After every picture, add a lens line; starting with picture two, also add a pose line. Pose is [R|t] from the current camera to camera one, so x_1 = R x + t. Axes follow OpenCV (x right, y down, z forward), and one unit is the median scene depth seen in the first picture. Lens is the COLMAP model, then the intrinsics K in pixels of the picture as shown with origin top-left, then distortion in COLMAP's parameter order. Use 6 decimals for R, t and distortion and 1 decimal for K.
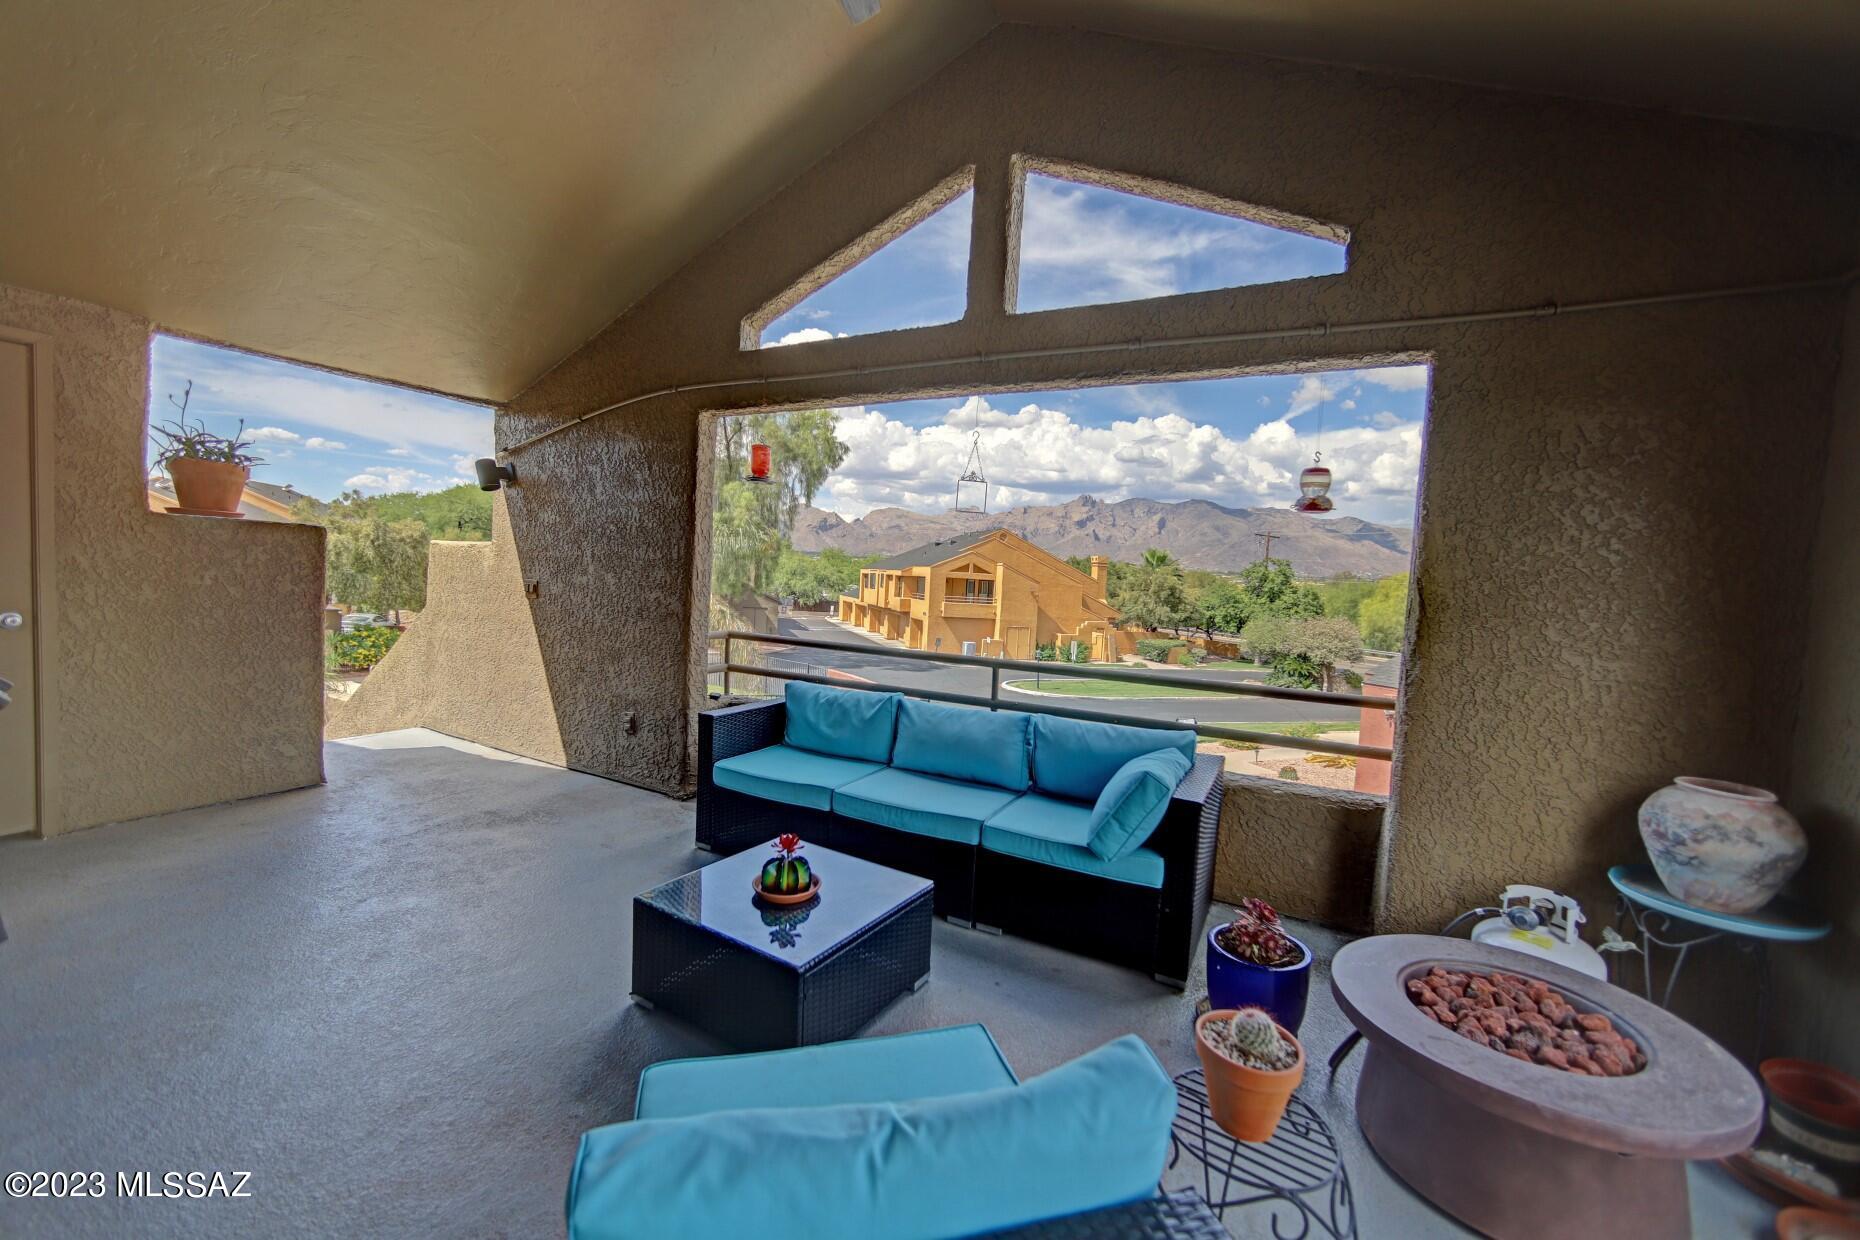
lens RADIAL K [[740.0, 0, 925.9], [0, 740.0, 614.8], [0, 0, 1]] dist [-0.031044, 0.011486]
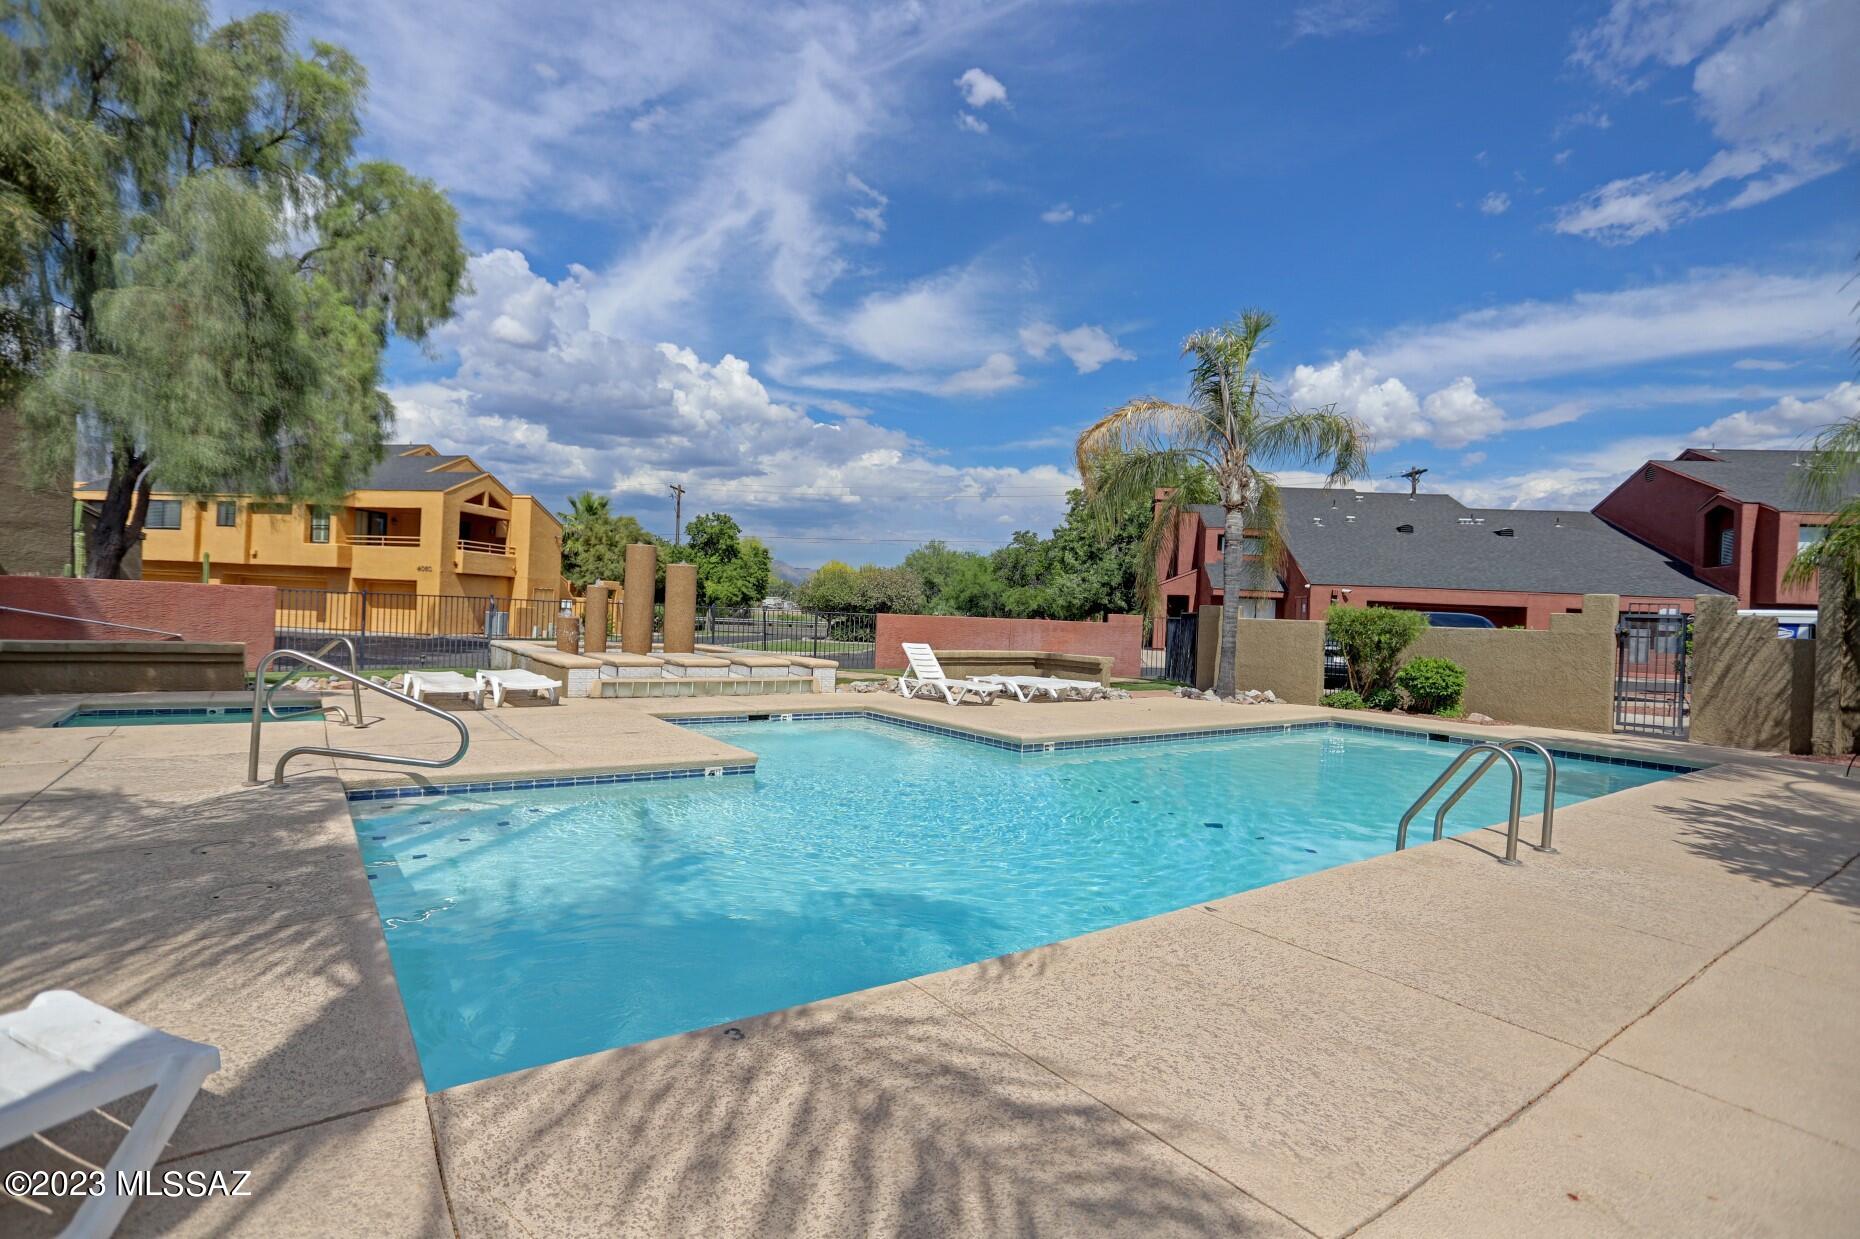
lens RADIAL K [[908.2, 0, 921.6], [0, 908.2, 575.1], [0, 0, 1]] dist [-0.058788, 0.013130]
pose [[0.443639, 0.002488, 0.896202, -6.485562], [0.029932, 0.999397, -0.017592, 0.386256], [-0.895706, 0.034630, 0.443297, 4.203706]]
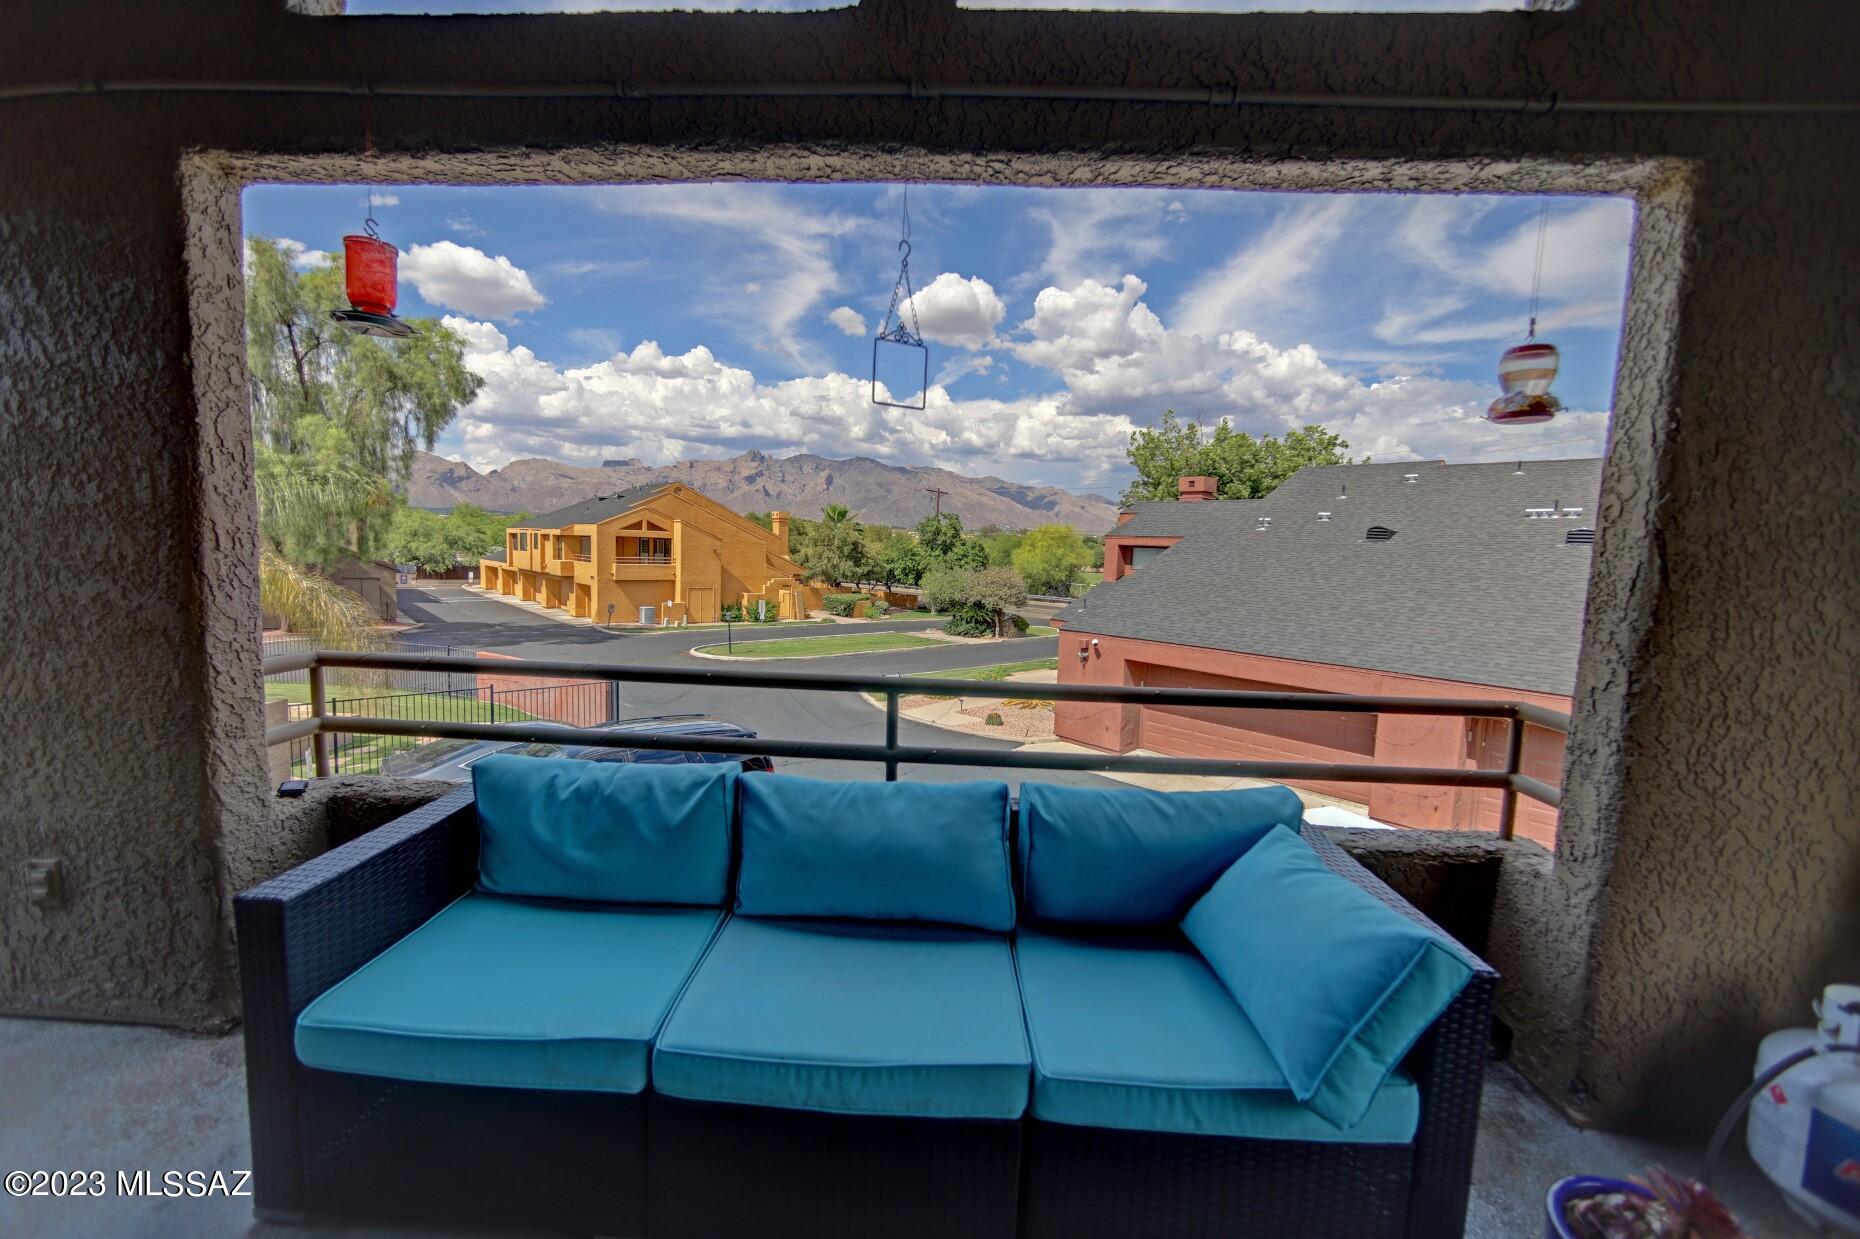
lens RADIAL K [[740.0, 0, 930.7], [0, 740.0, 616.6], [0, 0, 1]] dist [-0.031044, 0.011486]
pose [[0.905396, -0.059002, 0.420449, -0.121781], [0.033223, 0.997106, 0.068382, -0.027003], [-0.423267, -0.047945, 0.904735, 0.481773]]
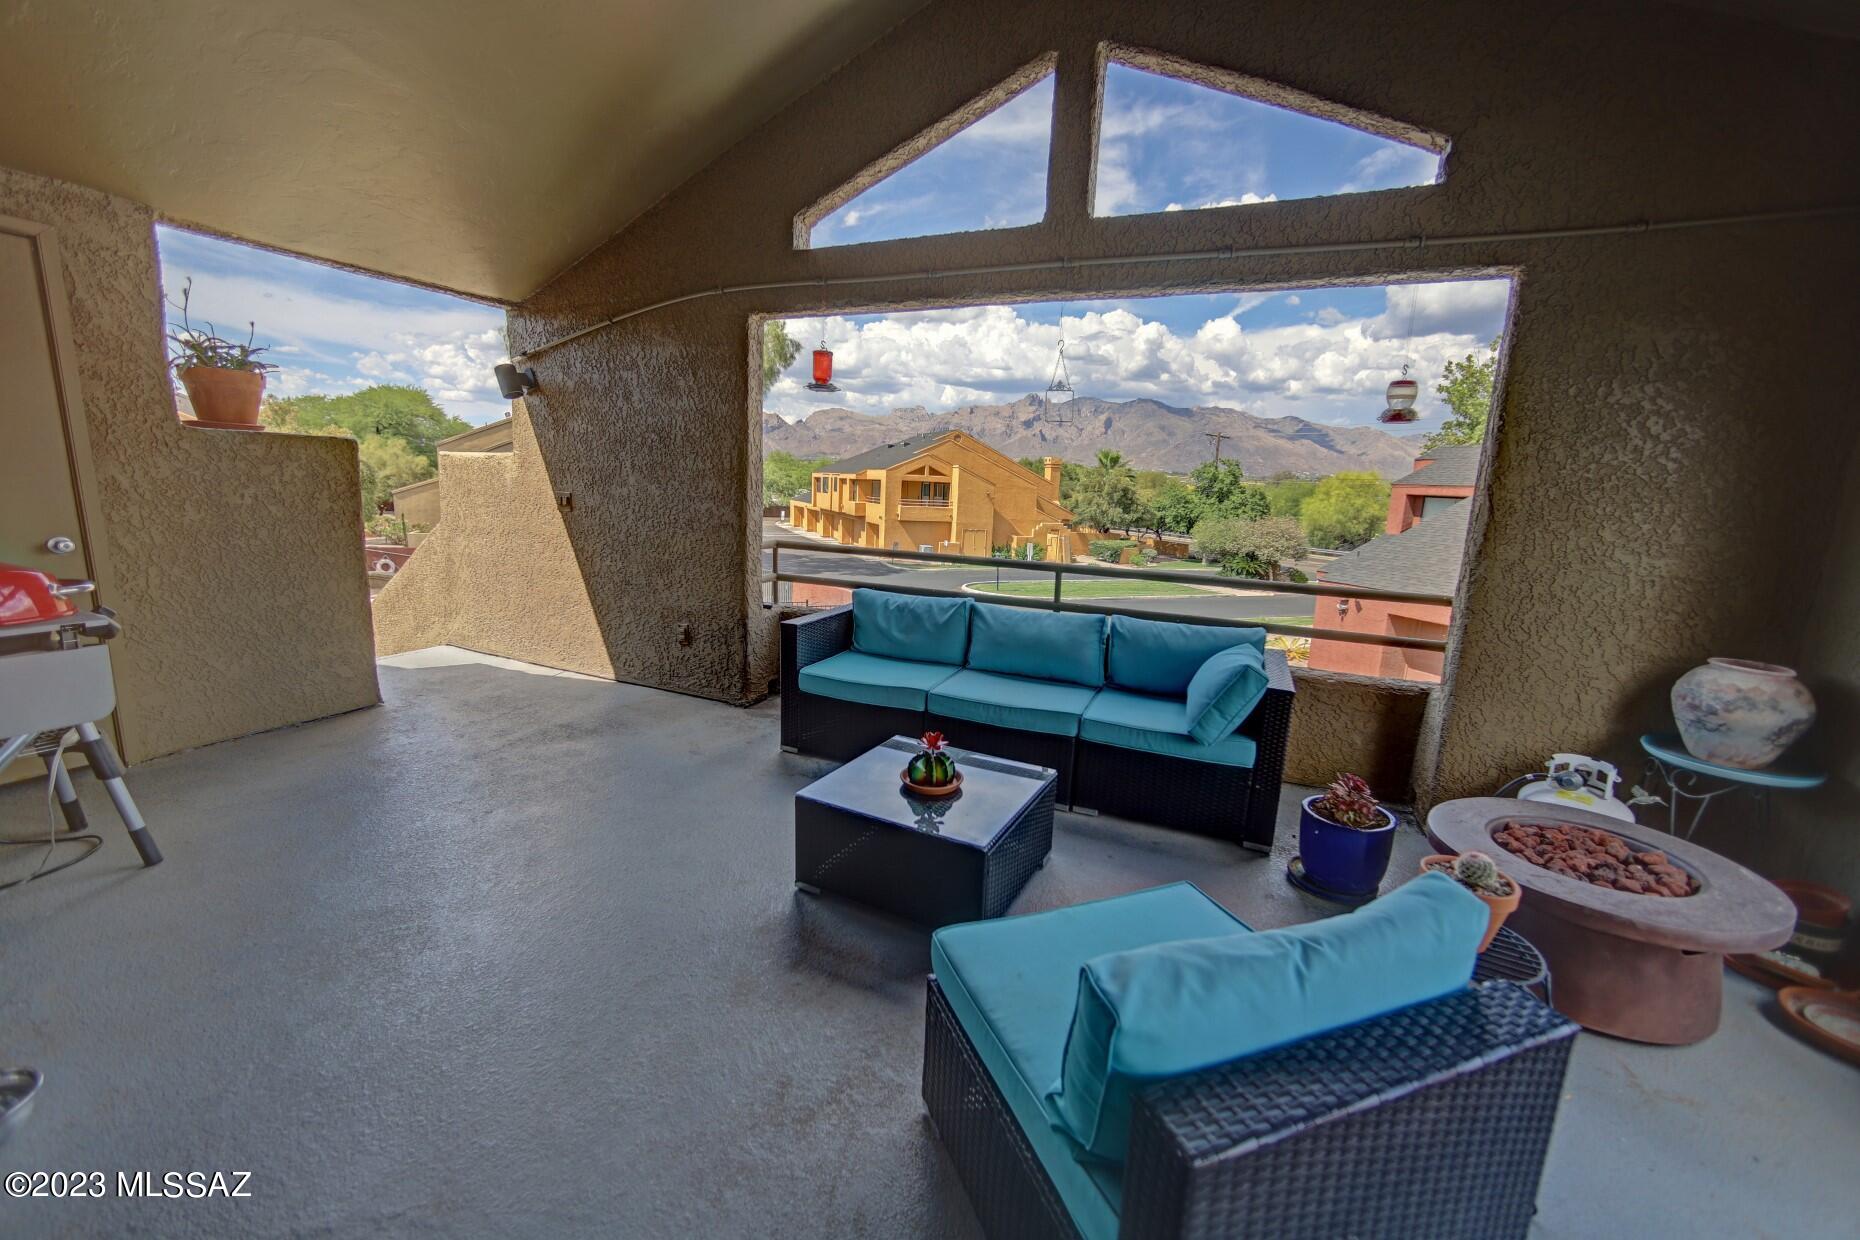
lens RADIAL K [[740.0, 0, 927.5], [0, 740.0, 615.6], [0, 0, 1]] dist [-0.031044, 0.011486]
pose [[0.997221, -0.023685, 0.070635, -0.169651], [0.014275, 0.991297, 0.130871, -0.007461], [-0.073120, -0.129499, 0.988880, -0.026771]]
